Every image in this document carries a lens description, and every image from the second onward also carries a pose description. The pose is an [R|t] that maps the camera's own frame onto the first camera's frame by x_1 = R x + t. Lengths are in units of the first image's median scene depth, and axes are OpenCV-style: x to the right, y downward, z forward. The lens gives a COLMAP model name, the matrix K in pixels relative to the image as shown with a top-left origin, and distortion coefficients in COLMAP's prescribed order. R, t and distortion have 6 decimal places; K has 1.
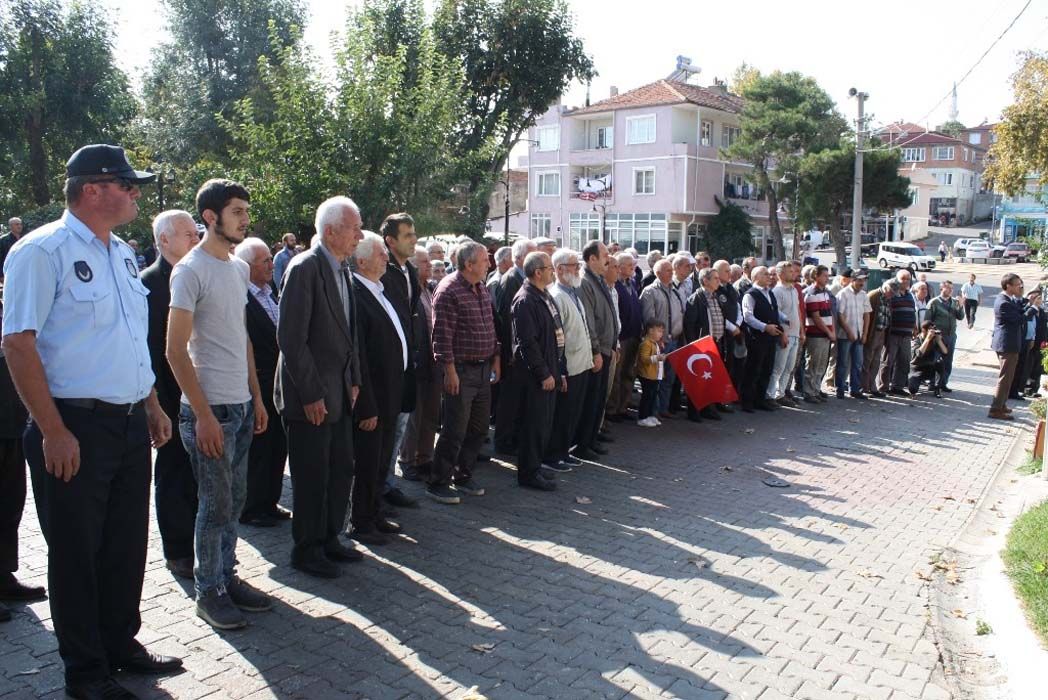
lens RADIAL K [[905.0, 0, 524.0], [0, 905.0, 350.0], [0, 0, 1]] dist [-0.177072, 0.164813]
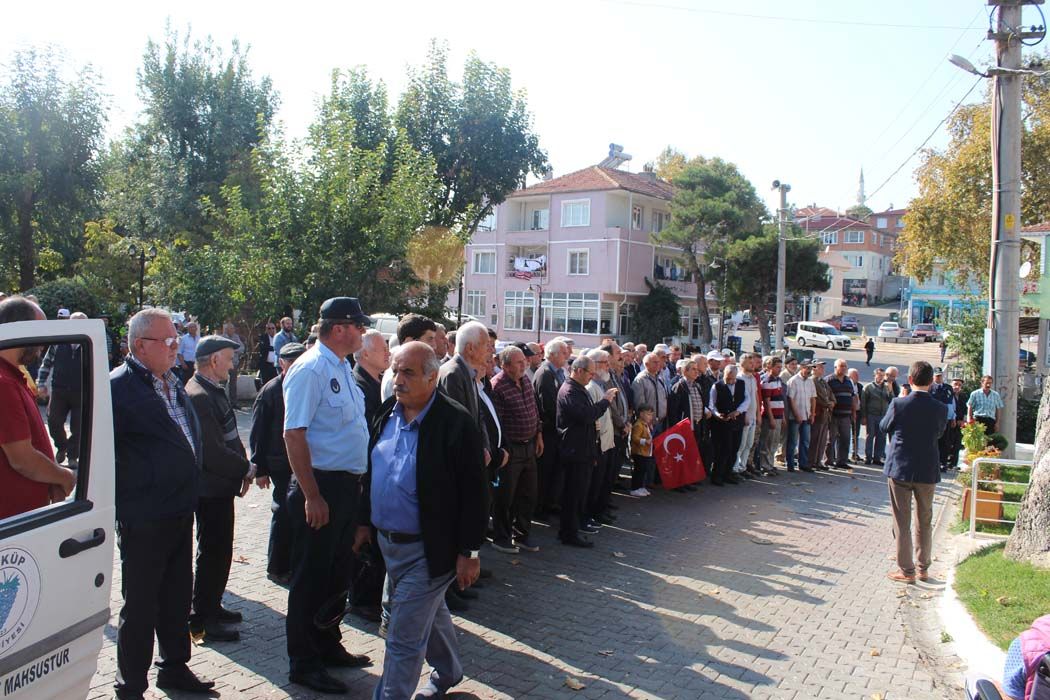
lens RADIAL K [[900.8, 0, 527.9], [0, 900.8, 339.8], [0, 0, 1]] dist [-0.147749, 0.138944]
pose [[0.995563, 0.016485, 0.092644, -0.022033], [-0.007988, 0.995787, -0.091350, -0.001869], [-0.093759, 0.090205, 0.991500, -0.029407]]
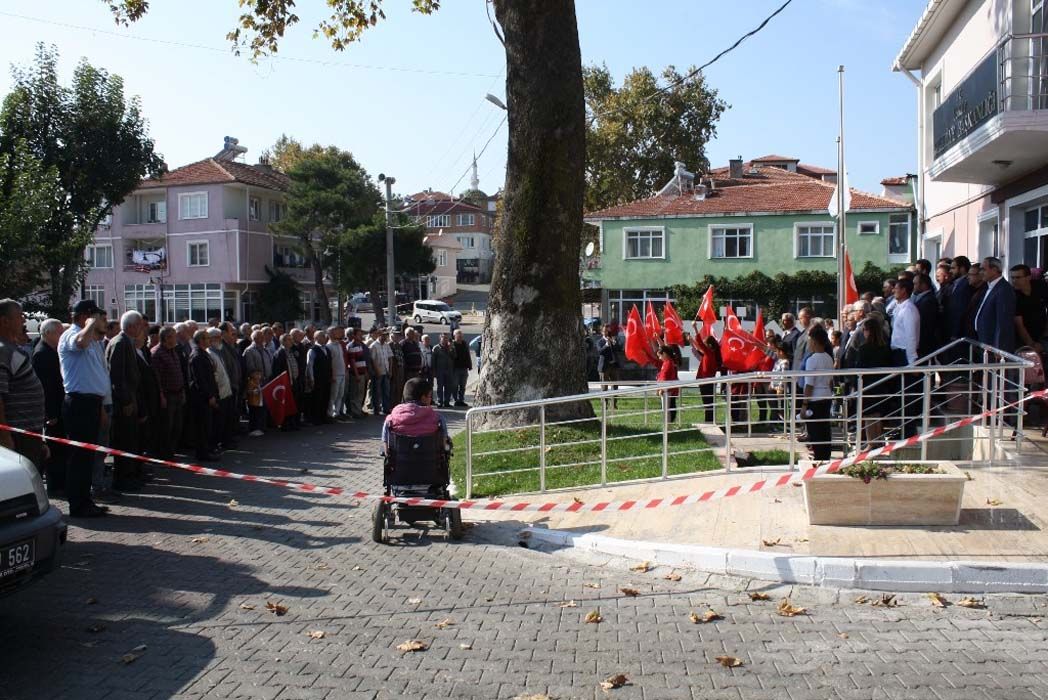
lens RADIAL K [[899.1, 0, 526.9], [0, 899.1, 339.8], [0, 0, 1]] dist [-0.147749, 0.138944]
pose [[0.877182, -0.046799, 0.477872, -0.033047], [0.084297, 0.994791, -0.057313, 0.008672], [-0.472701, 0.090557, 0.876558, -0.110398]]
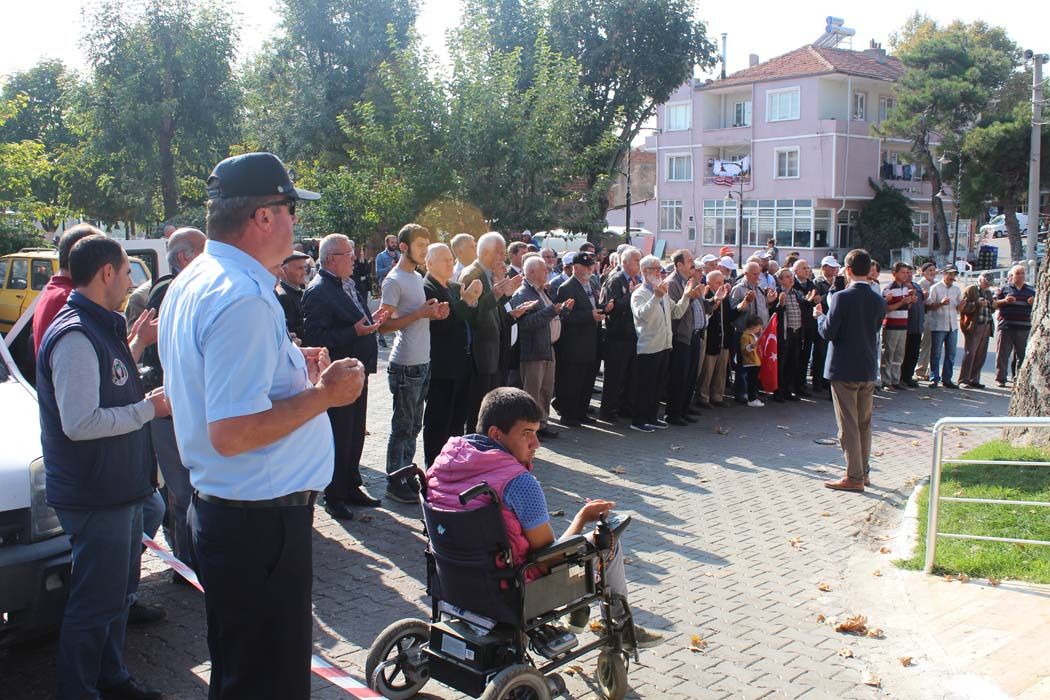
lens RADIAL K [[1067.6, 0, 525.0], [0, 1067.6, 350.0], [0, 0, 1]] dist [-0.116617, 0.154736]
pose [[0.992242, -0.001842, -0.124308, 0.007227], [0.000905, 0.999971, -0.007595, 0.004560], [0.124318, 0.007423, 0.992215, -0.073683]]
